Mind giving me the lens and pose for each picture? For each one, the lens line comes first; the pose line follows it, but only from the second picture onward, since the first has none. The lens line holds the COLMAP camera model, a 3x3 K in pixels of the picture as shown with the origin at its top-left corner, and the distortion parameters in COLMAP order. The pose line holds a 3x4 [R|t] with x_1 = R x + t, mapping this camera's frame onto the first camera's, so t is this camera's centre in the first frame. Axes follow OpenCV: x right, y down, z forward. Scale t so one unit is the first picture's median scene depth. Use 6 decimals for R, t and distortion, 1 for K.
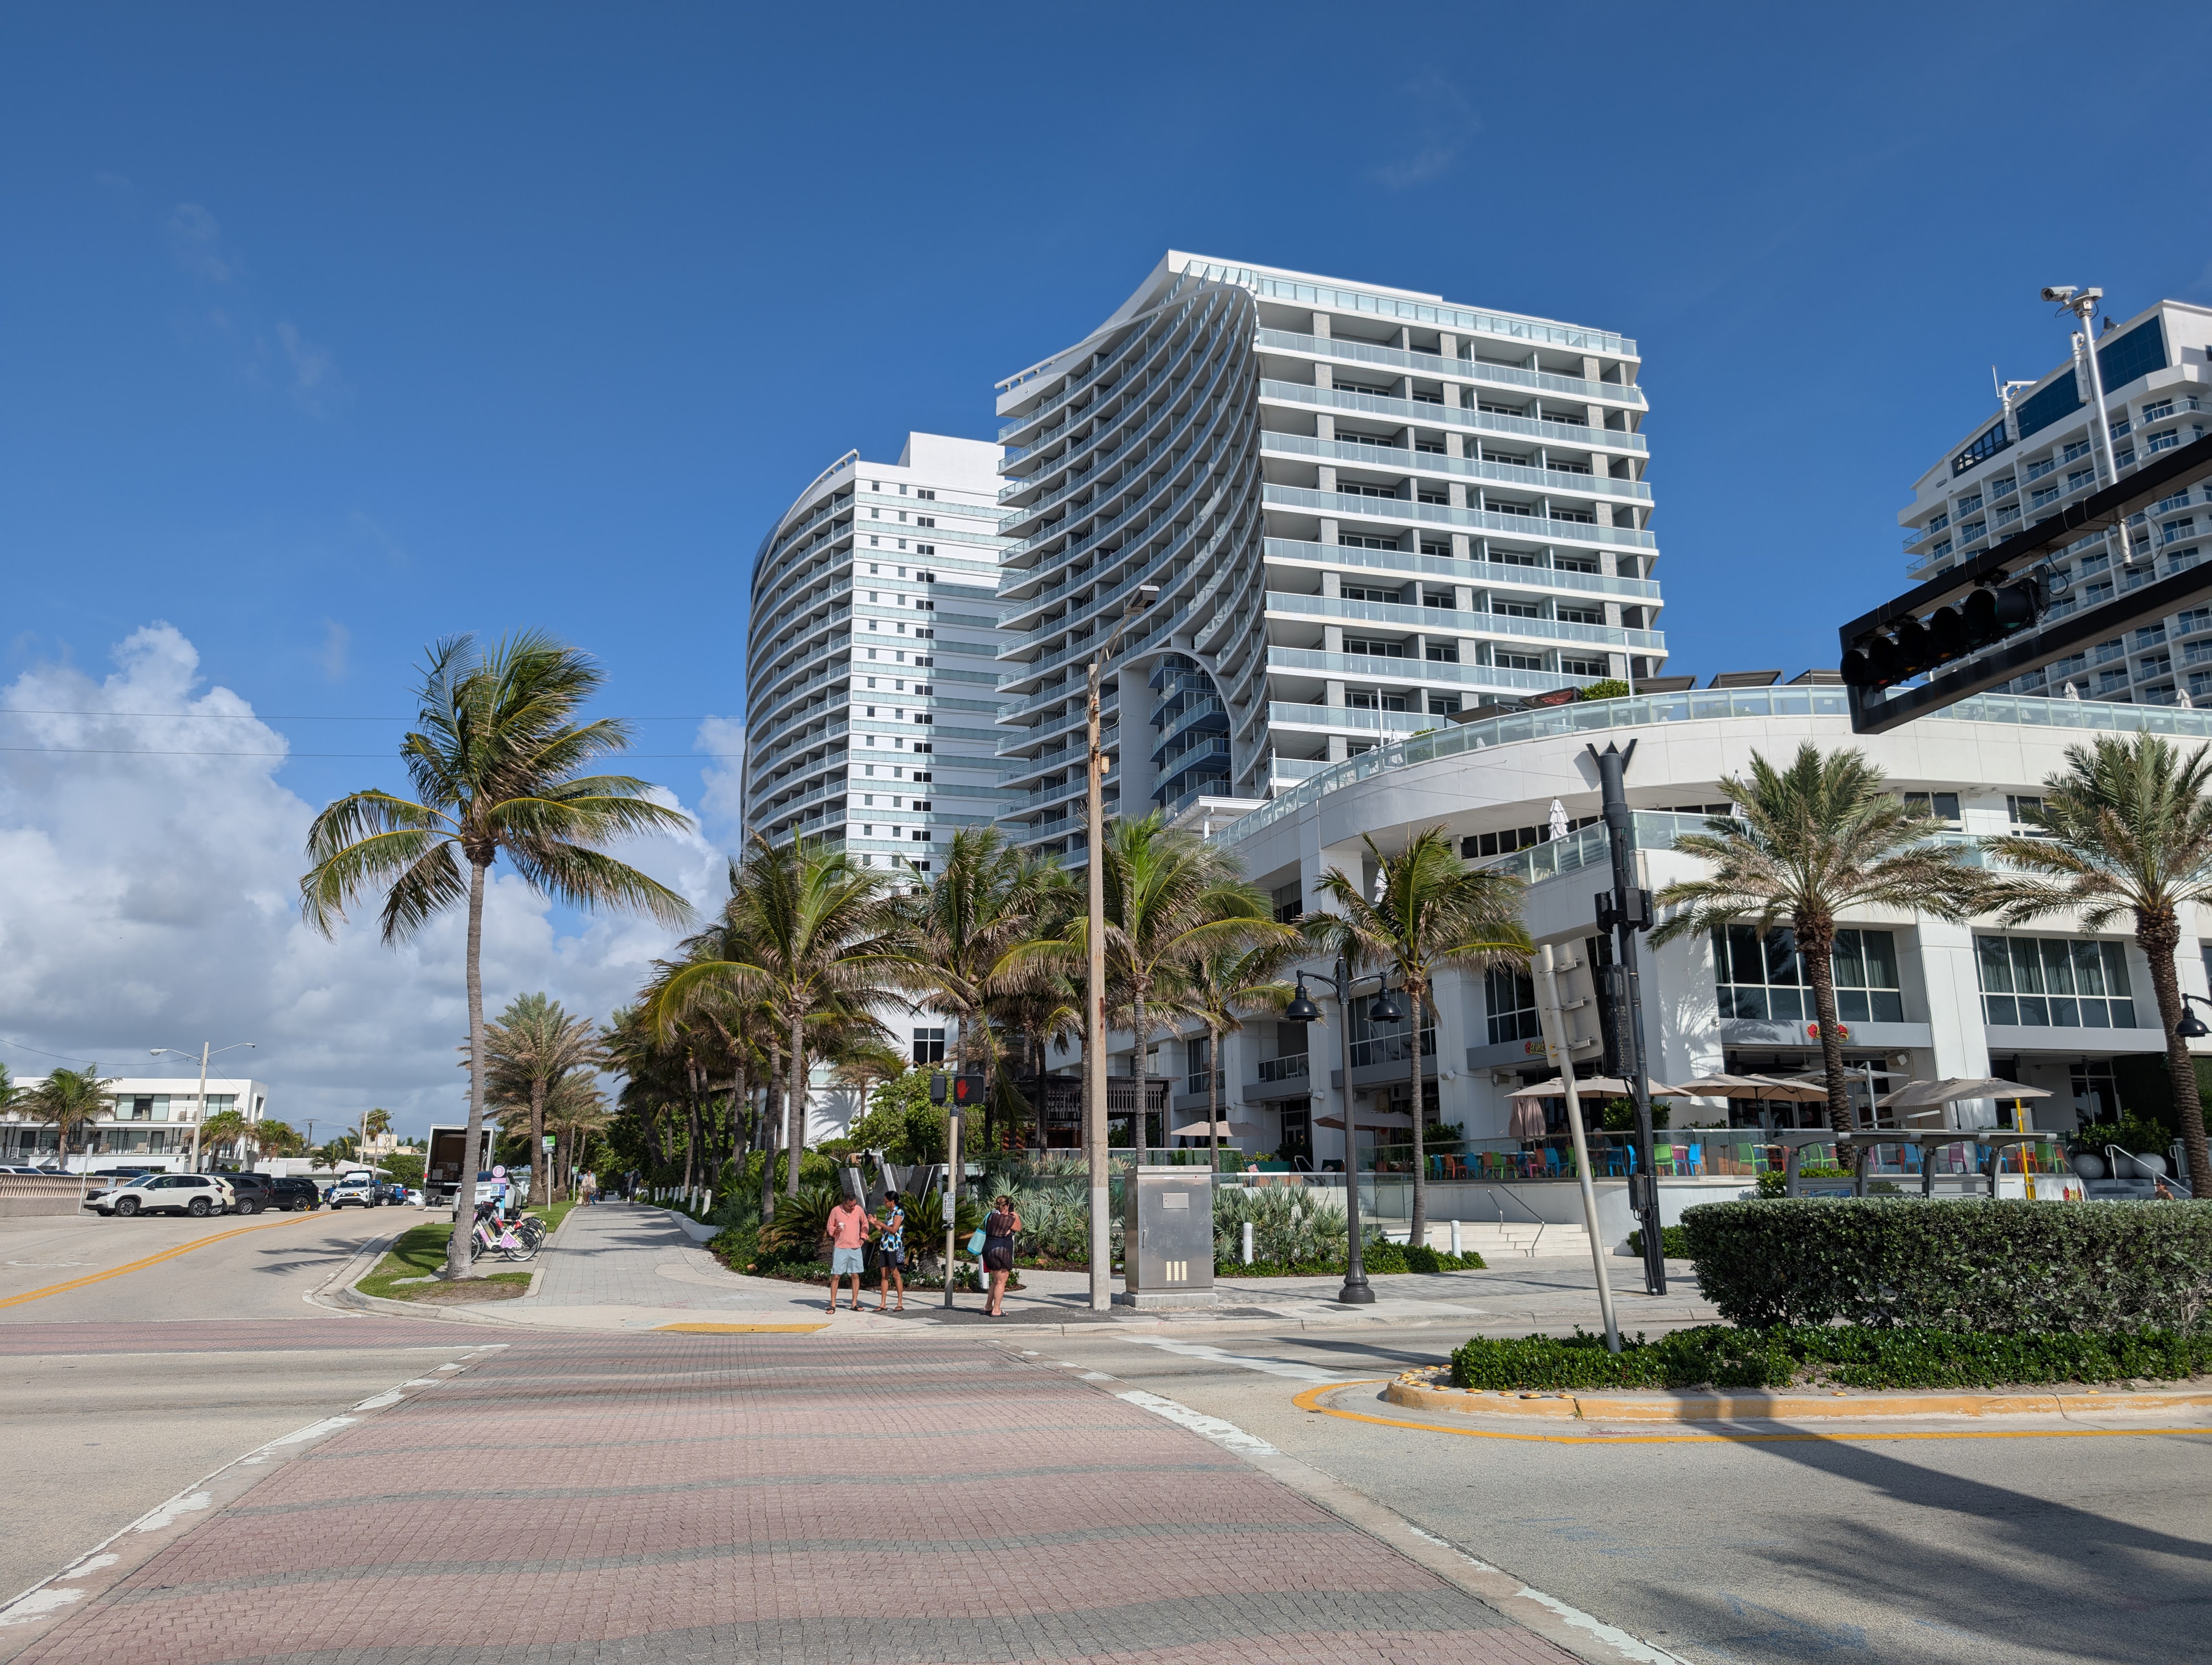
lens RADIAL K [[1592.6, 0, 1099.8], [0, 1592.6, 811.9], [0, 0, 1]] dist [0.015040, -0.017963]
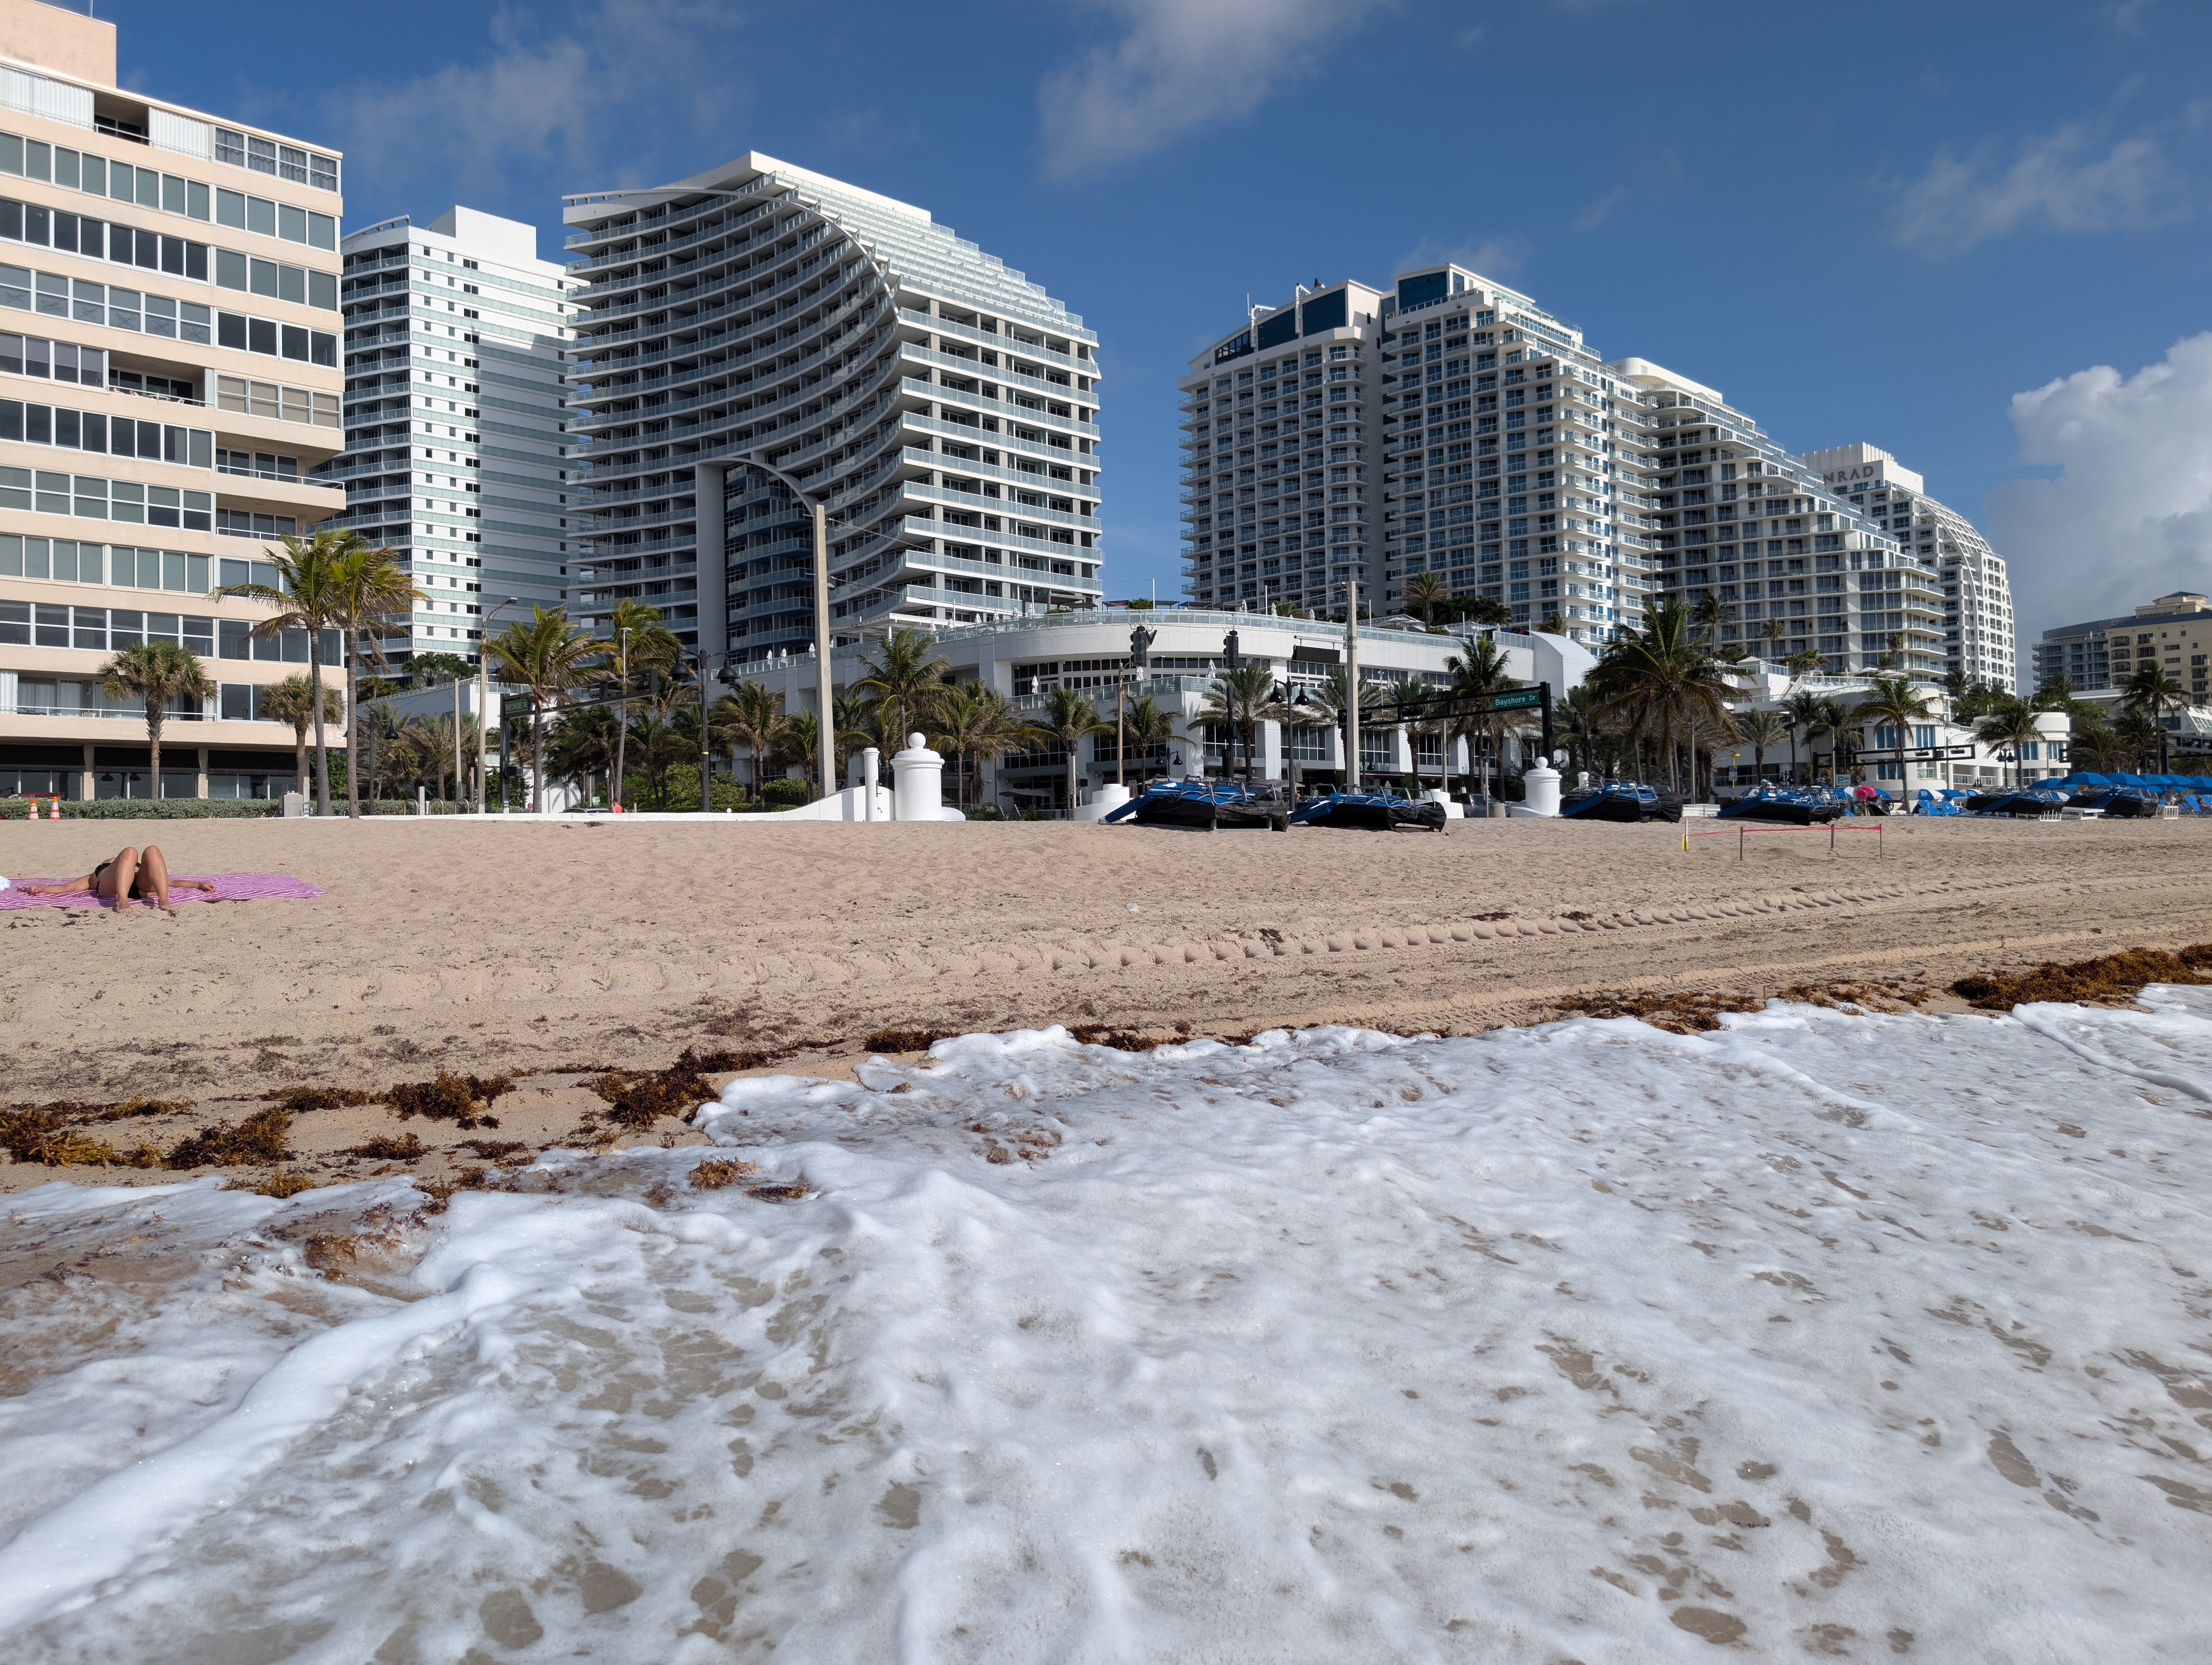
lens RADIAL K [[1592.6, 0, 1099.3], [0, 1592.6, 827.7], [0, 0, 1]] dist [0.015040, -0.017963]
pose [[0.883561, -0.002988, 0.468307, -0.453573], [-0.096091, 0.977547, 0.187535, -0.106151], [-0.458352, -0.210699, 0.863435, -0.559509]]
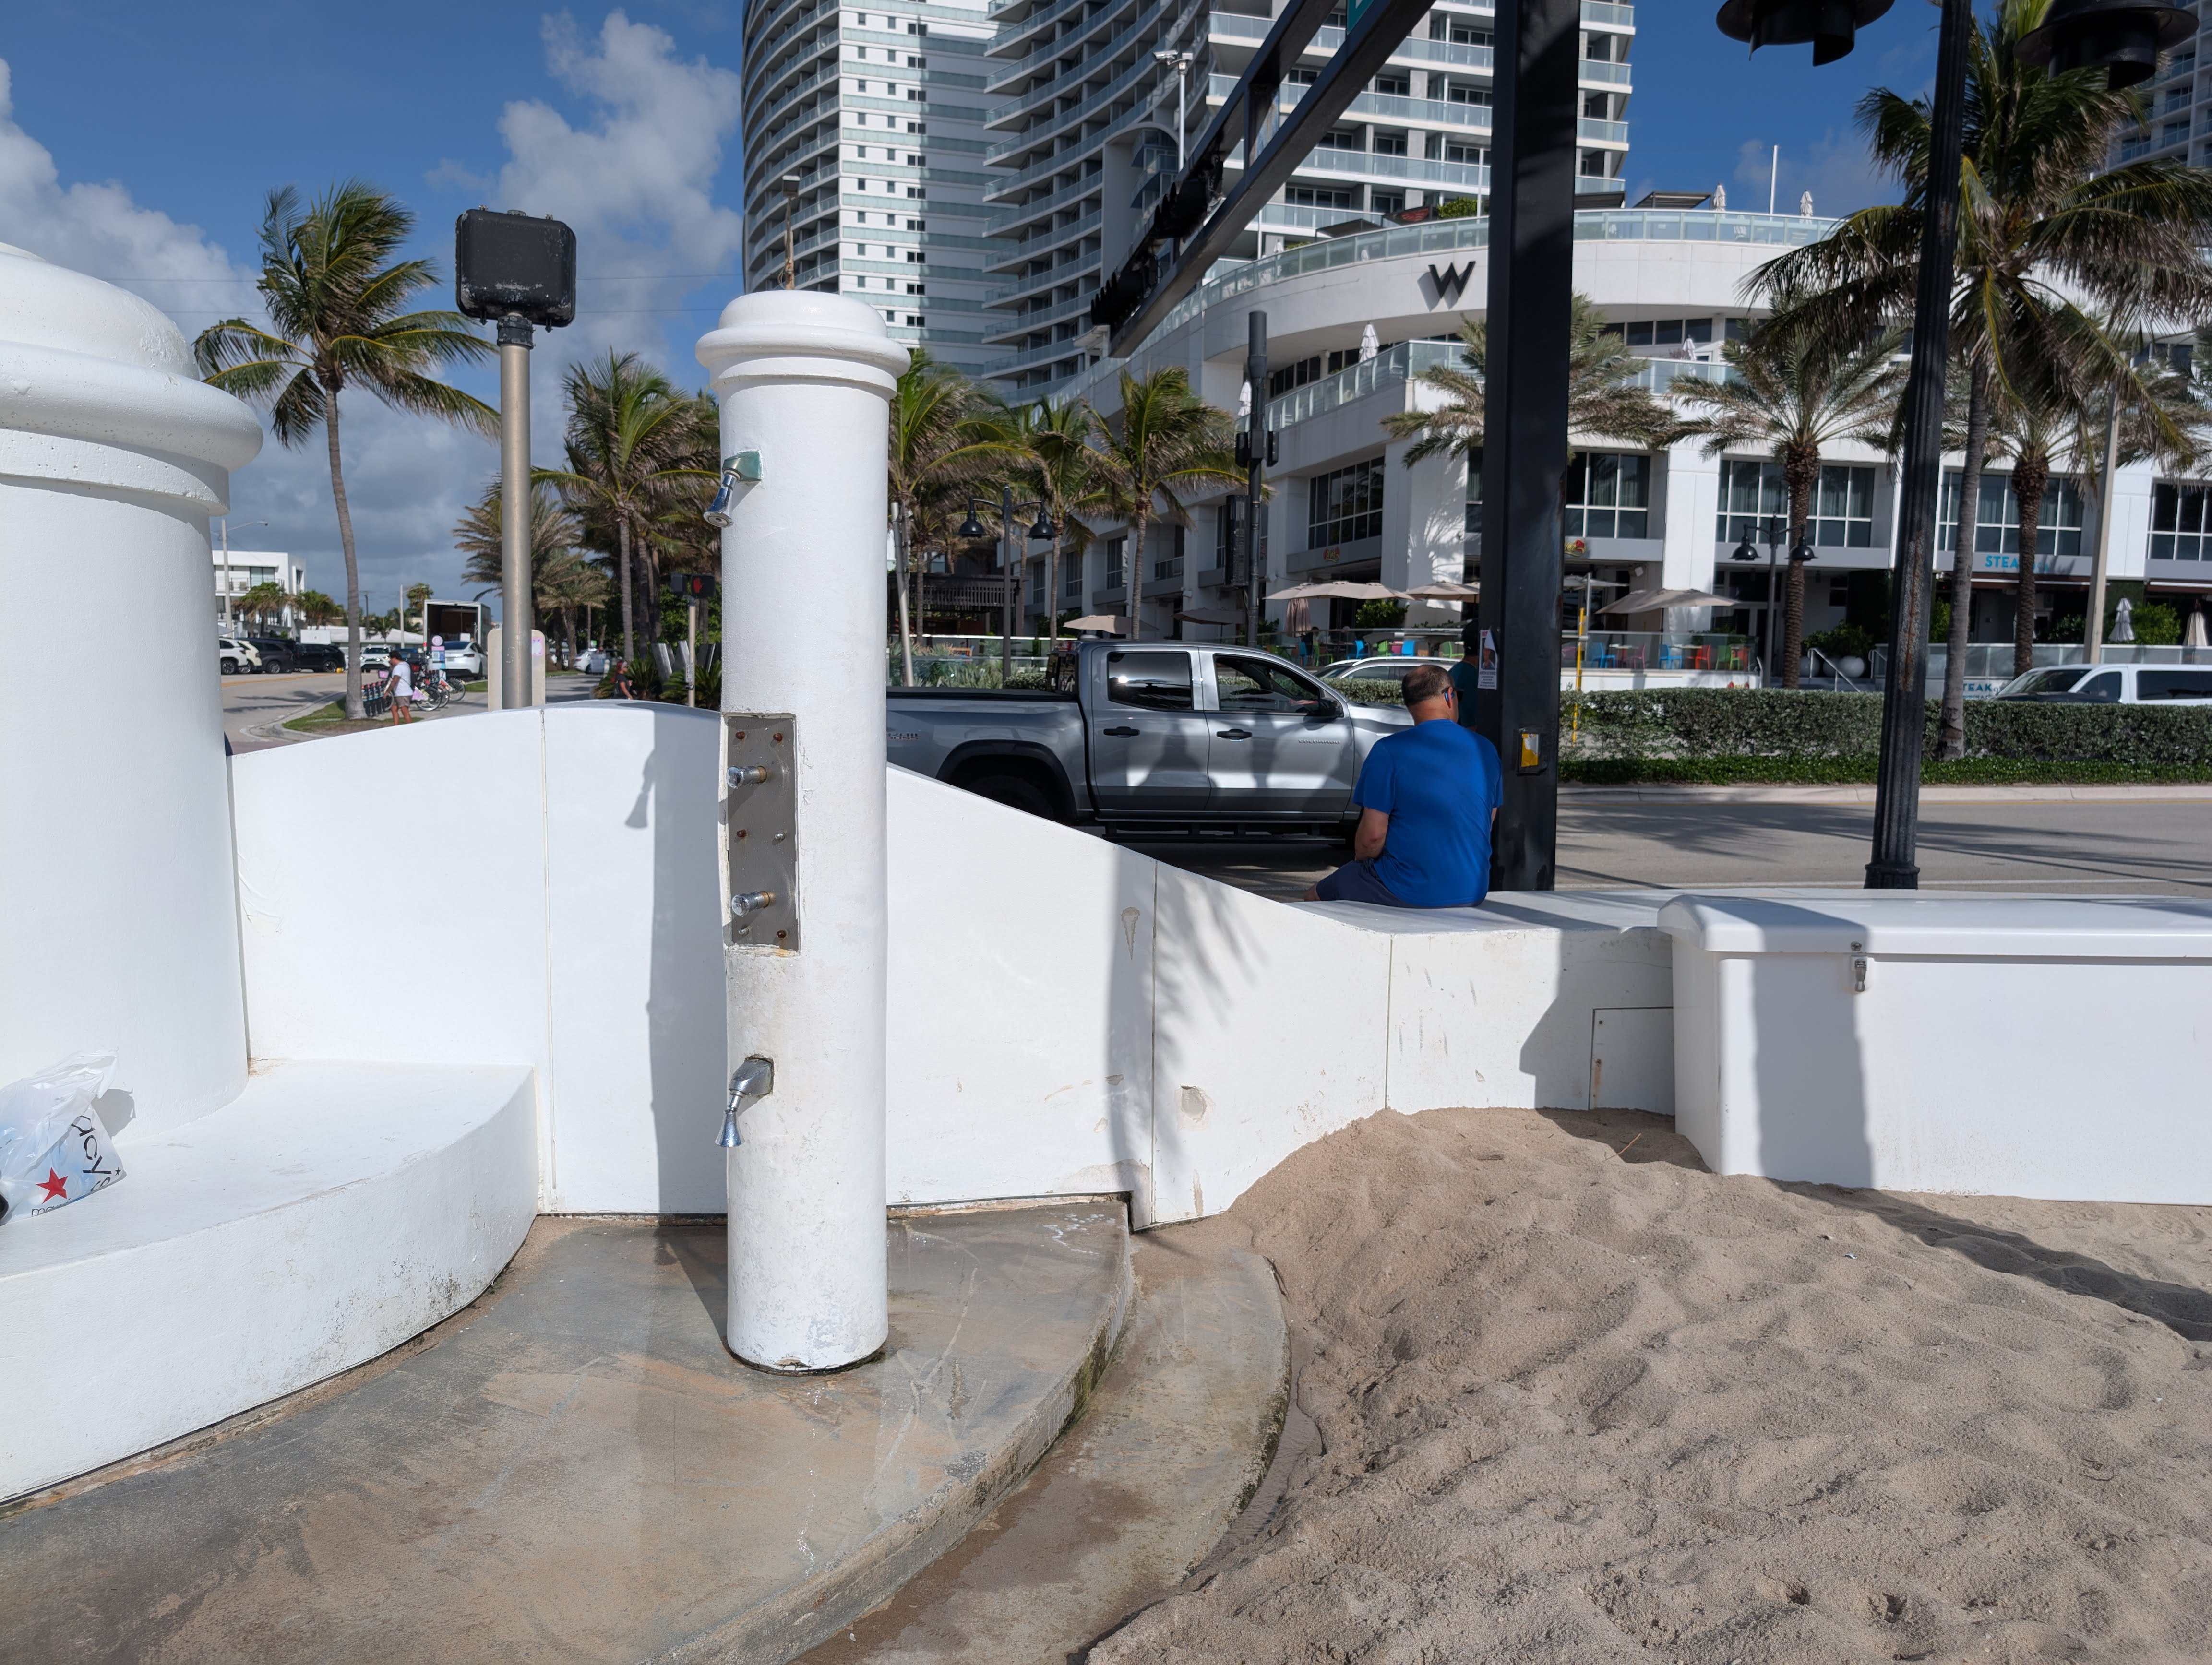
lens RADIAL K [[1592.6, 0, 1107.6], [0, 1592.6, 847.0], [0, 0, 1]] dist [0.015040, -0.017963]
pose [[0.999282, 0.025660, -0.027862, 0.073872], [-0.014899, 0.942561, 0.333702, -0.016085], [0.034825, -0.333048, 0.942267, -0.072476]]
